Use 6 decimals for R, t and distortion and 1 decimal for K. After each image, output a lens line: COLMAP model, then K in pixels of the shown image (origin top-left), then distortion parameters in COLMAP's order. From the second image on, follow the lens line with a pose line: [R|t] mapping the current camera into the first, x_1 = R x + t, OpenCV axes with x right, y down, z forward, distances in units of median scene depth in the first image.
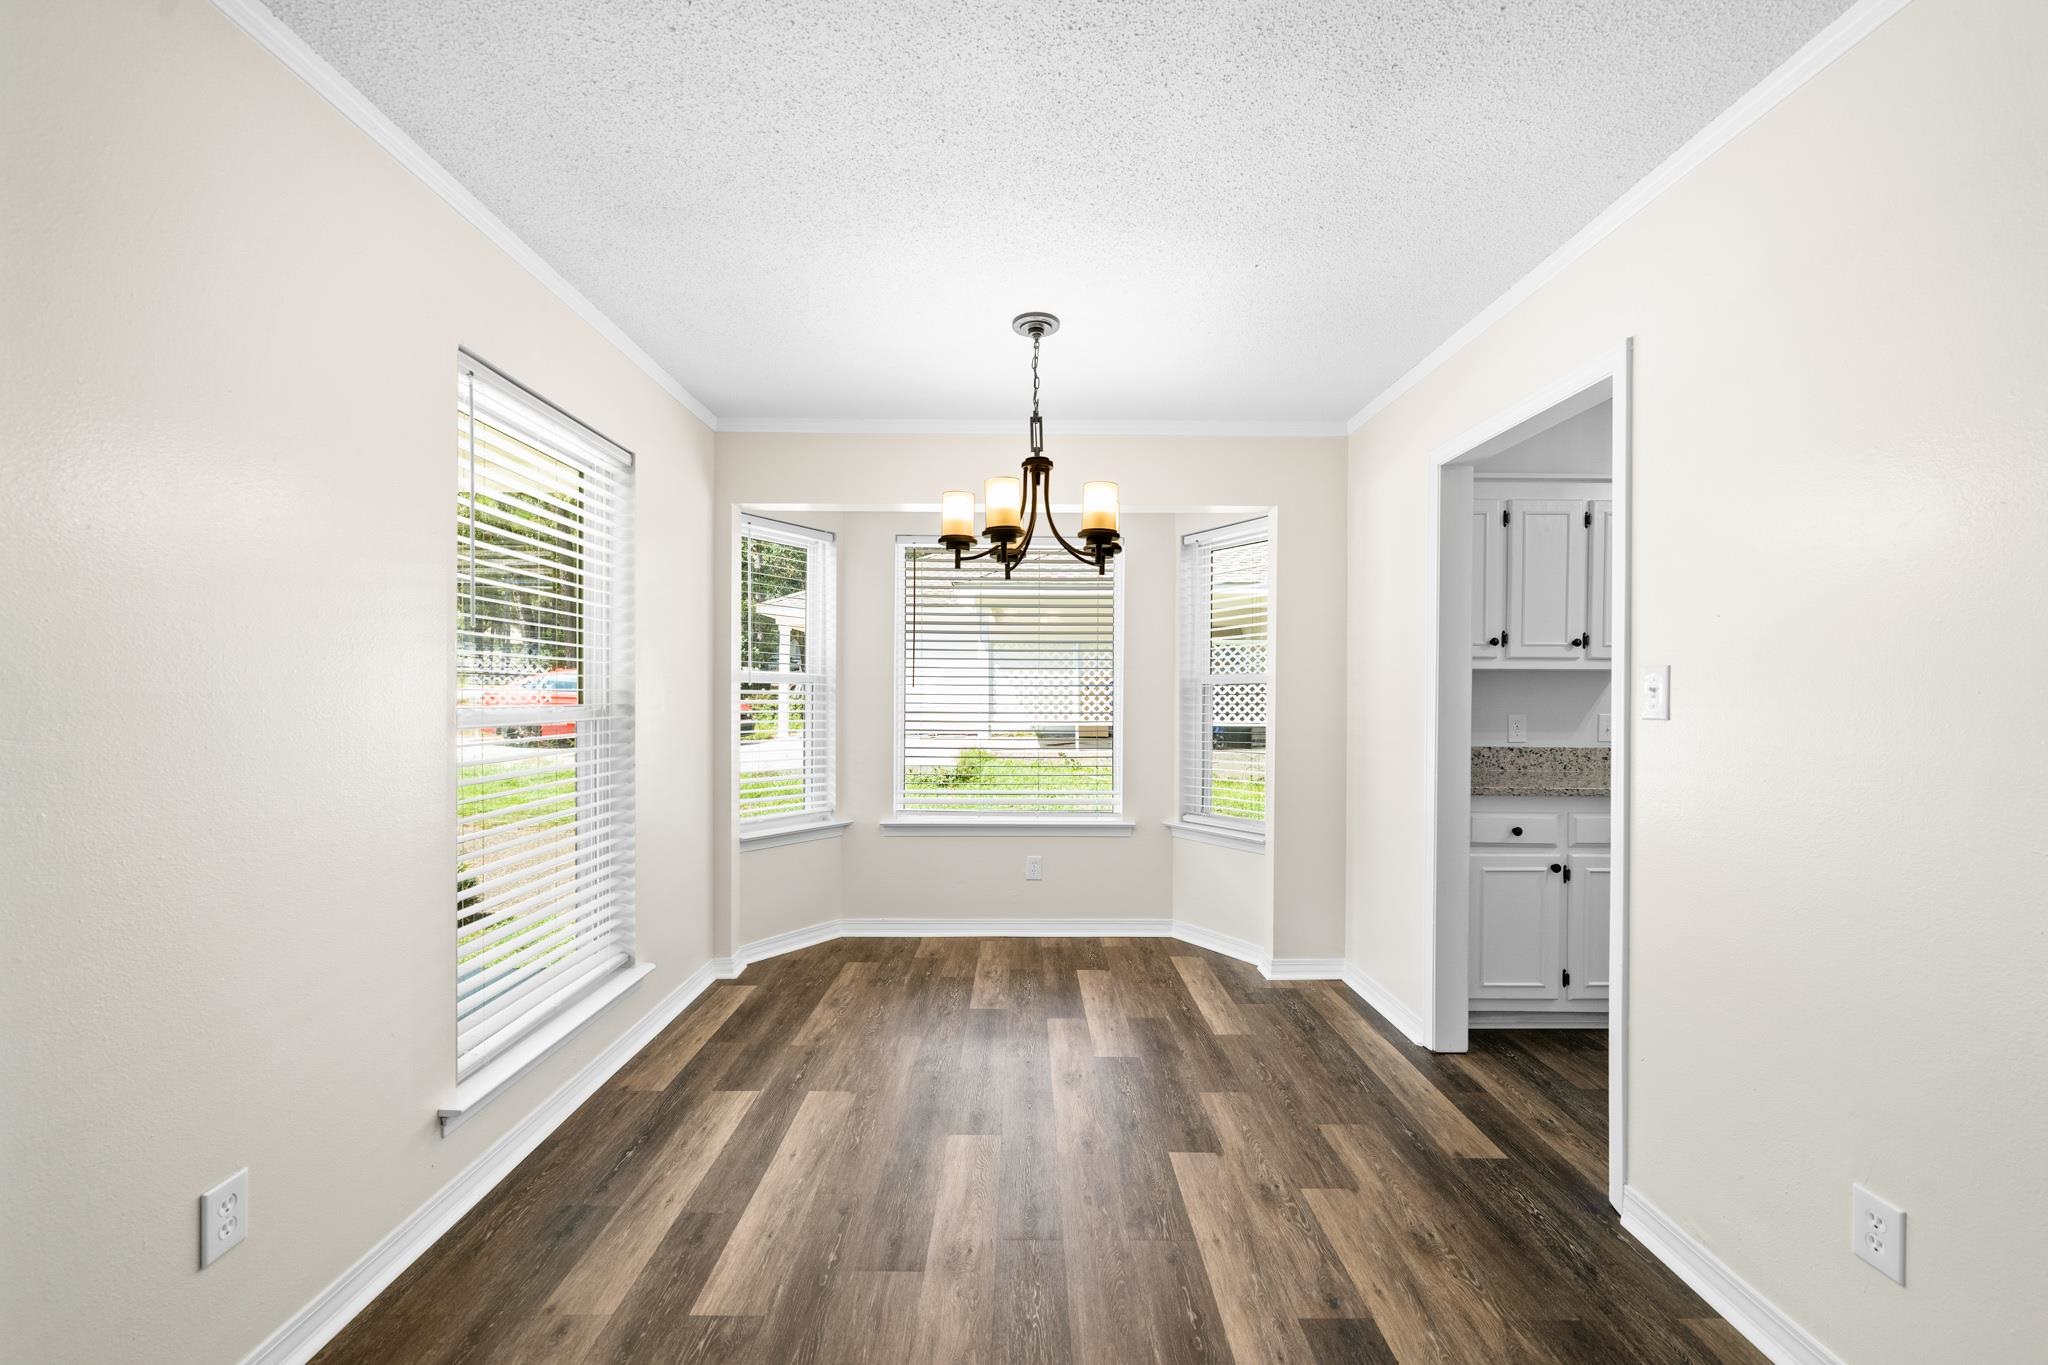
lens RADIAL K [[803.9, 0, 1024.6], [0, 803.9, 700.0], [0, 0, 1]] dist [-0.002967, -0.000070]
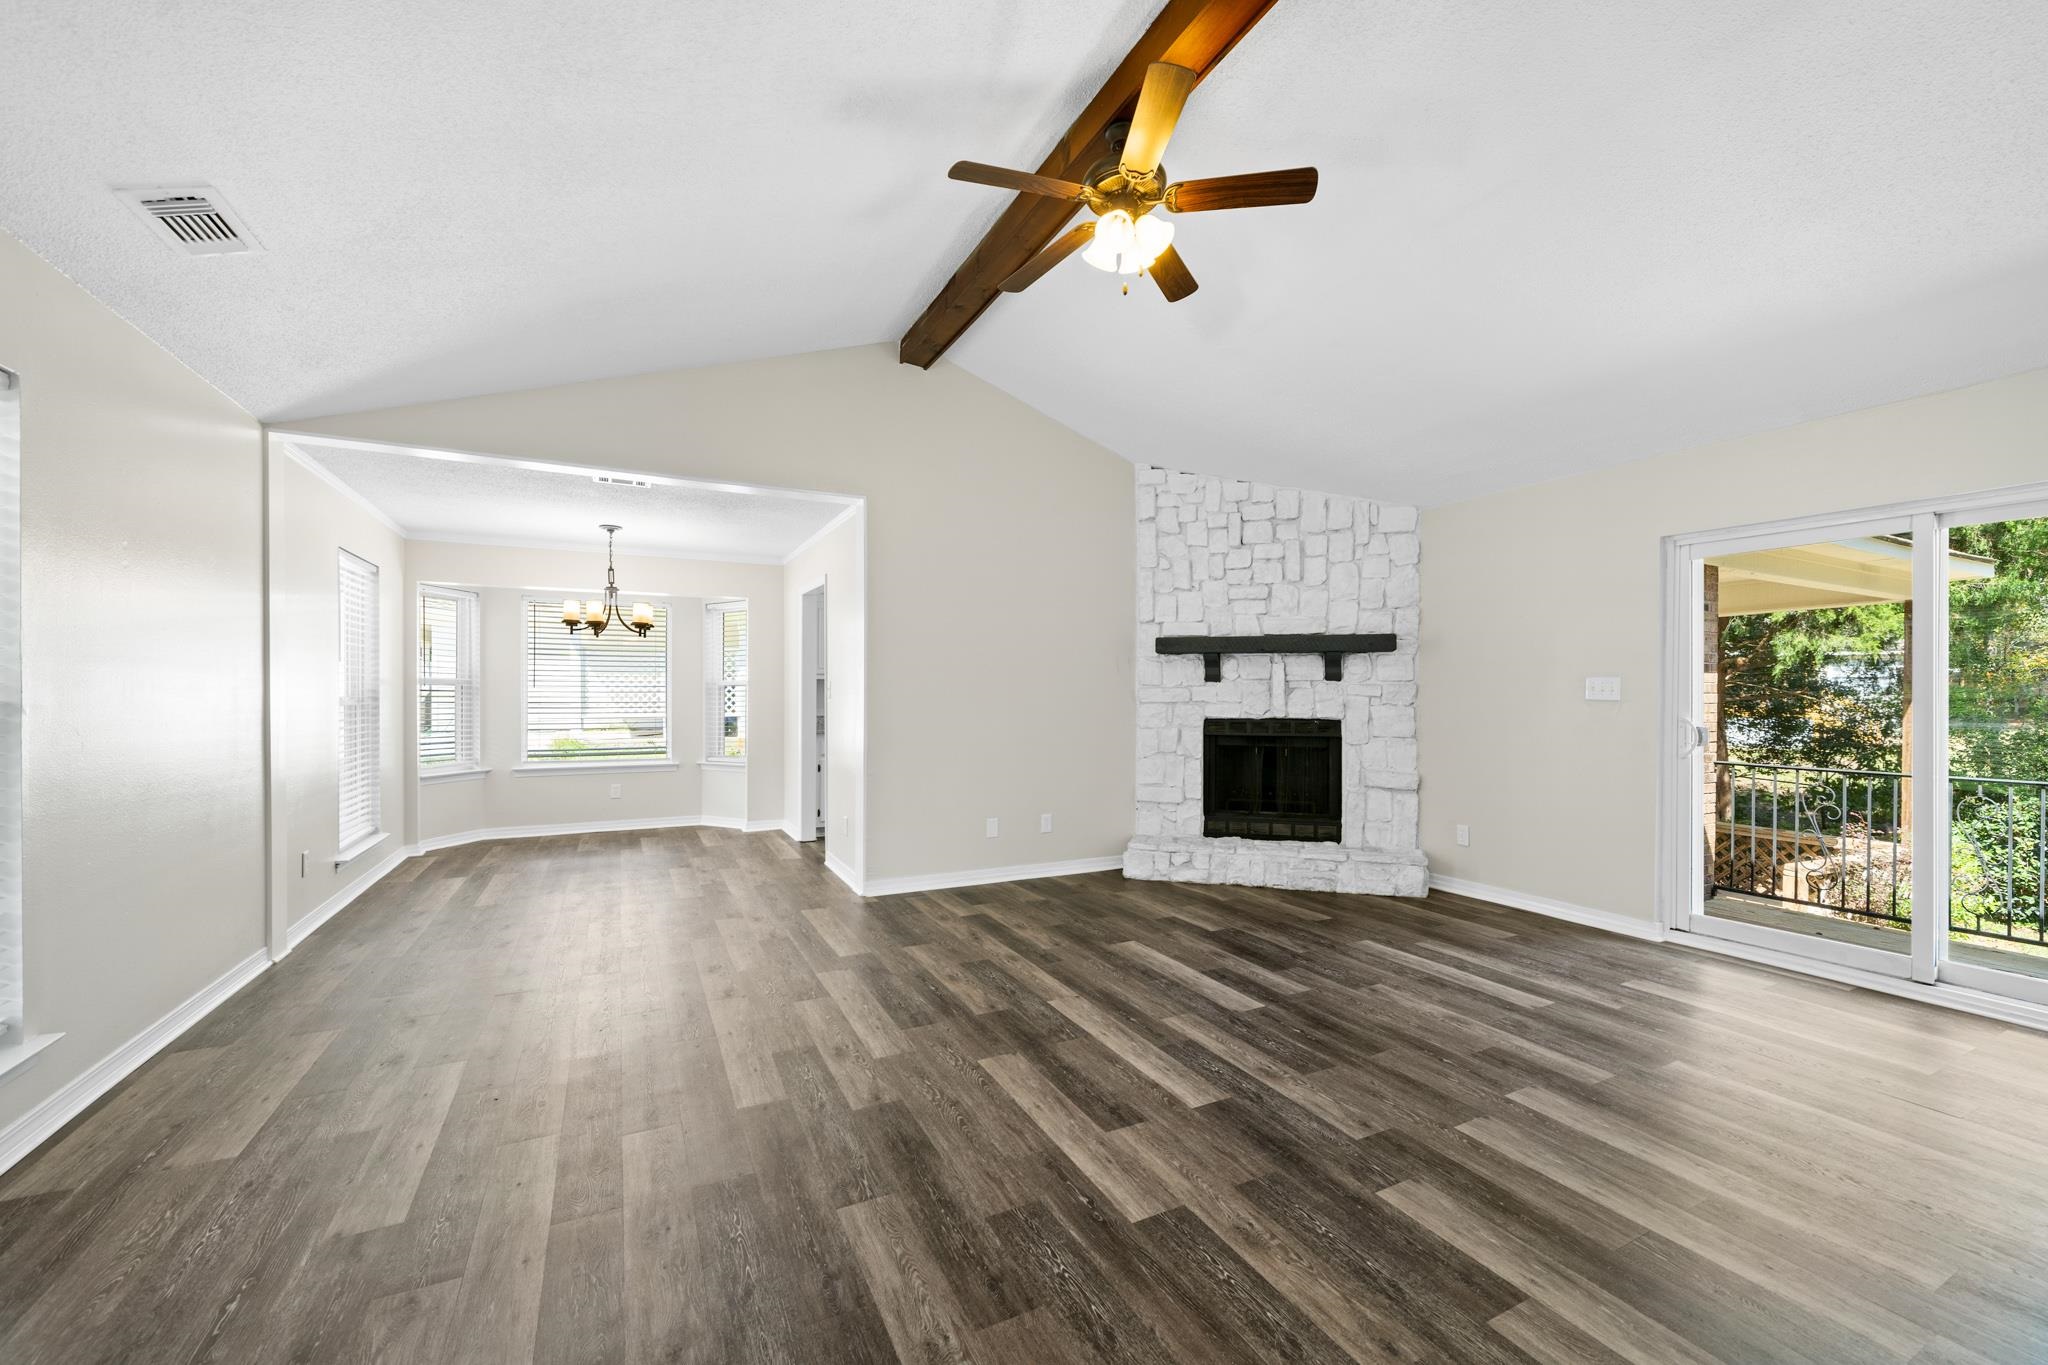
lens RADIAL K [[803.9, 0, 1024.6], [0, 803.9, 700.0], [0, 0, 1]] dist [-0.002967, -0.000070]
pose [[0.893841, -0.005755, 0.448348, 0.030740], [0.004906, 0.999983, 0.003055, 0.012643], [-0.448358, -0.000531, 0.893854, -1.209790]]
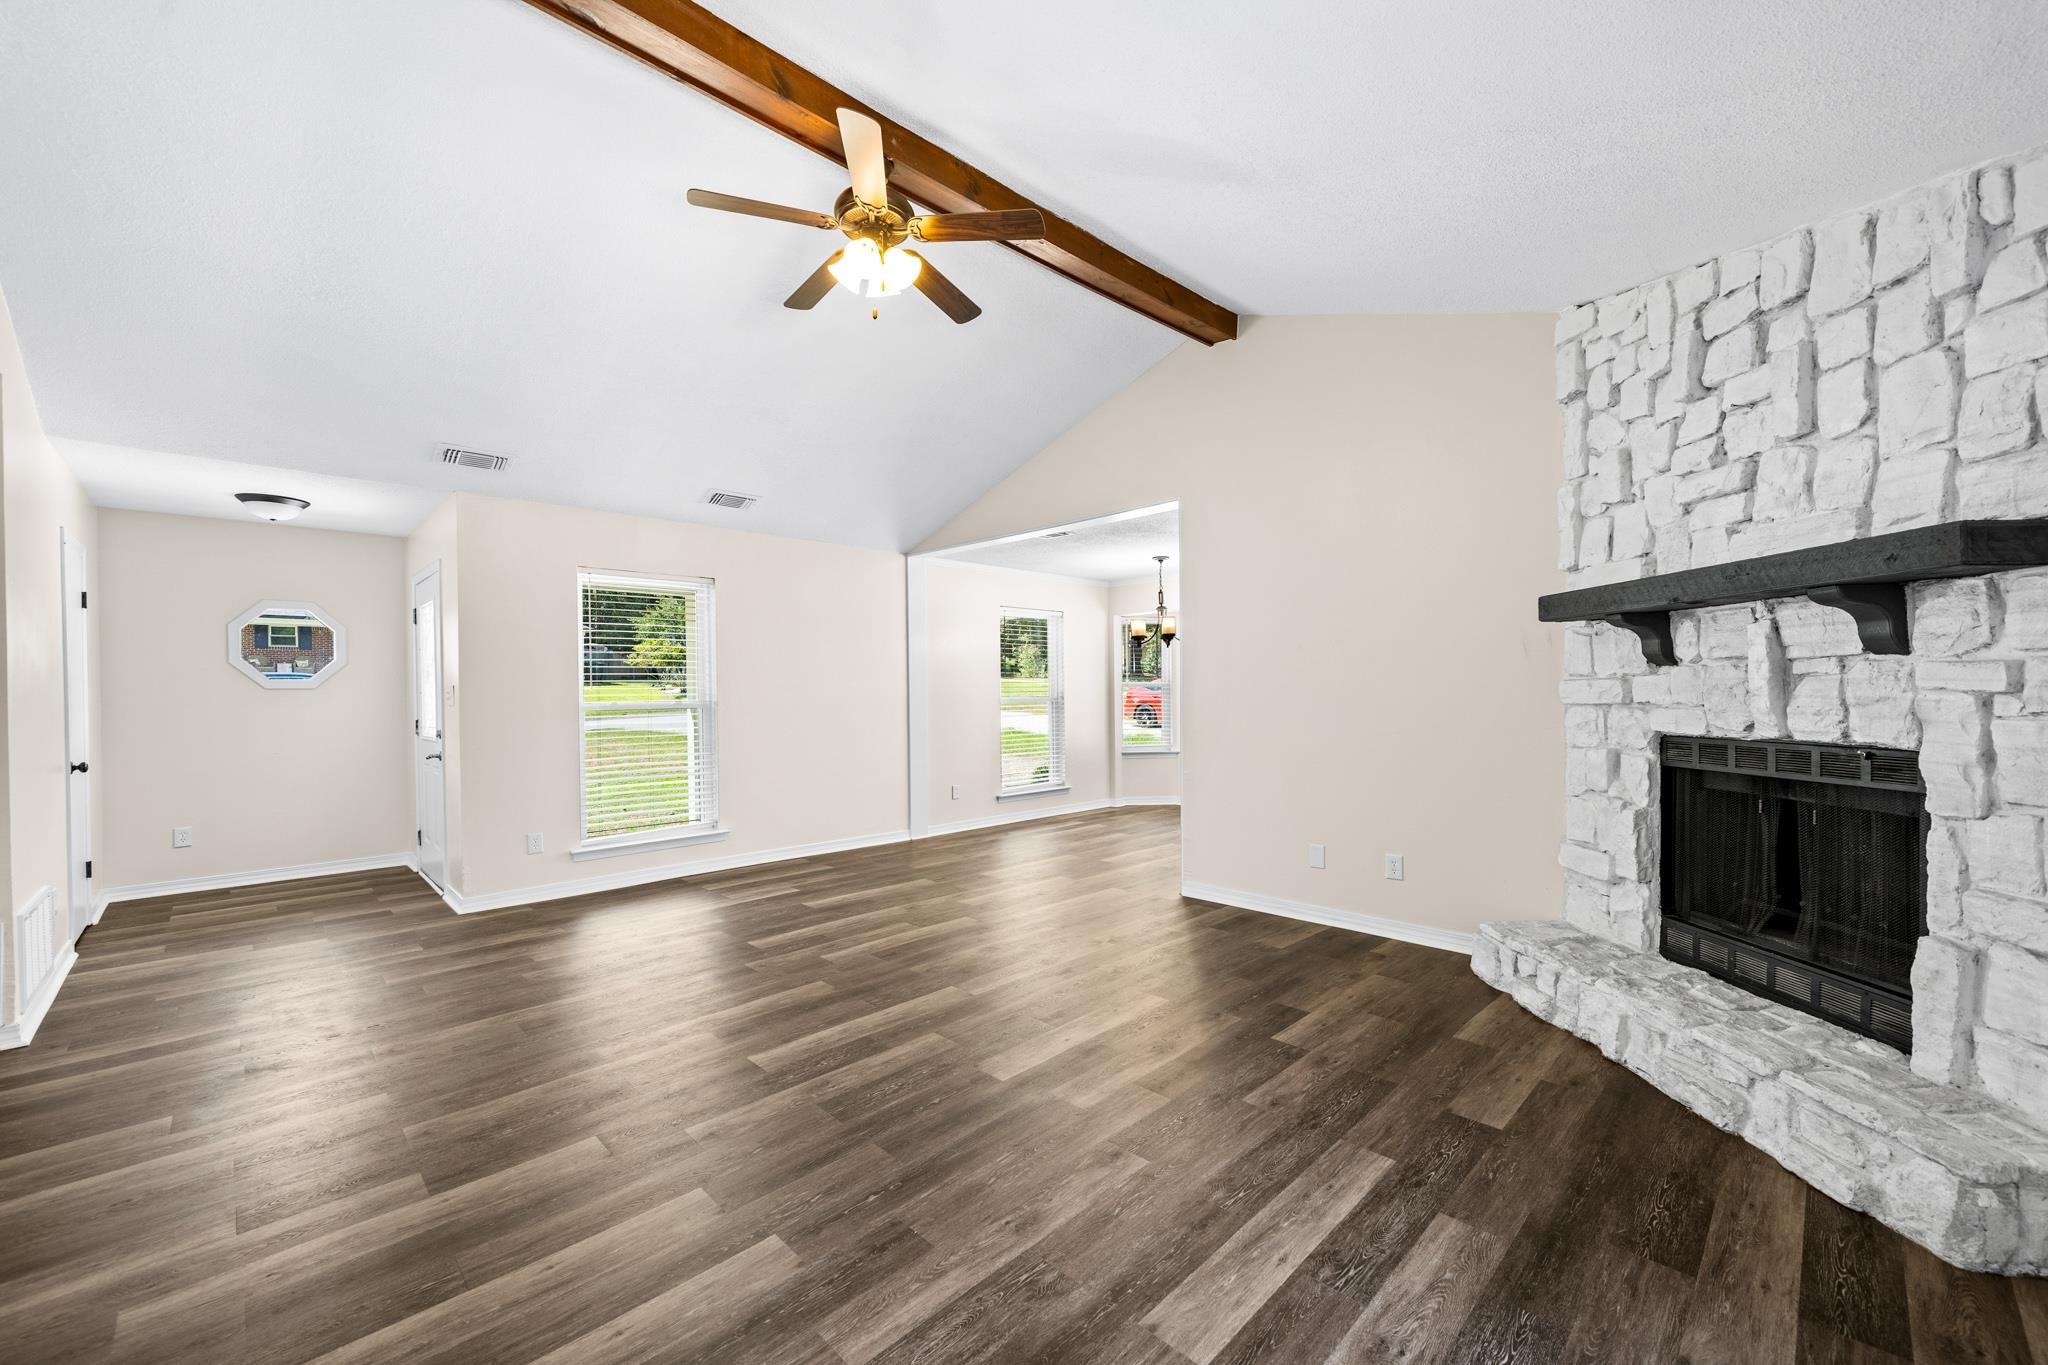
lens RADIAL K [[820.2, 0, 1036.4], [0, 820.2, 698.5], [0, 0, 1]] dist [-0.002230, 0.000159]
pose [[0.704460, -0.003689, -0.709734, 1.321447], [0.006472, 0.999978, 0.001226, 0.012585], [0.709714, -0.005457, 0.704469, -1.010591]]
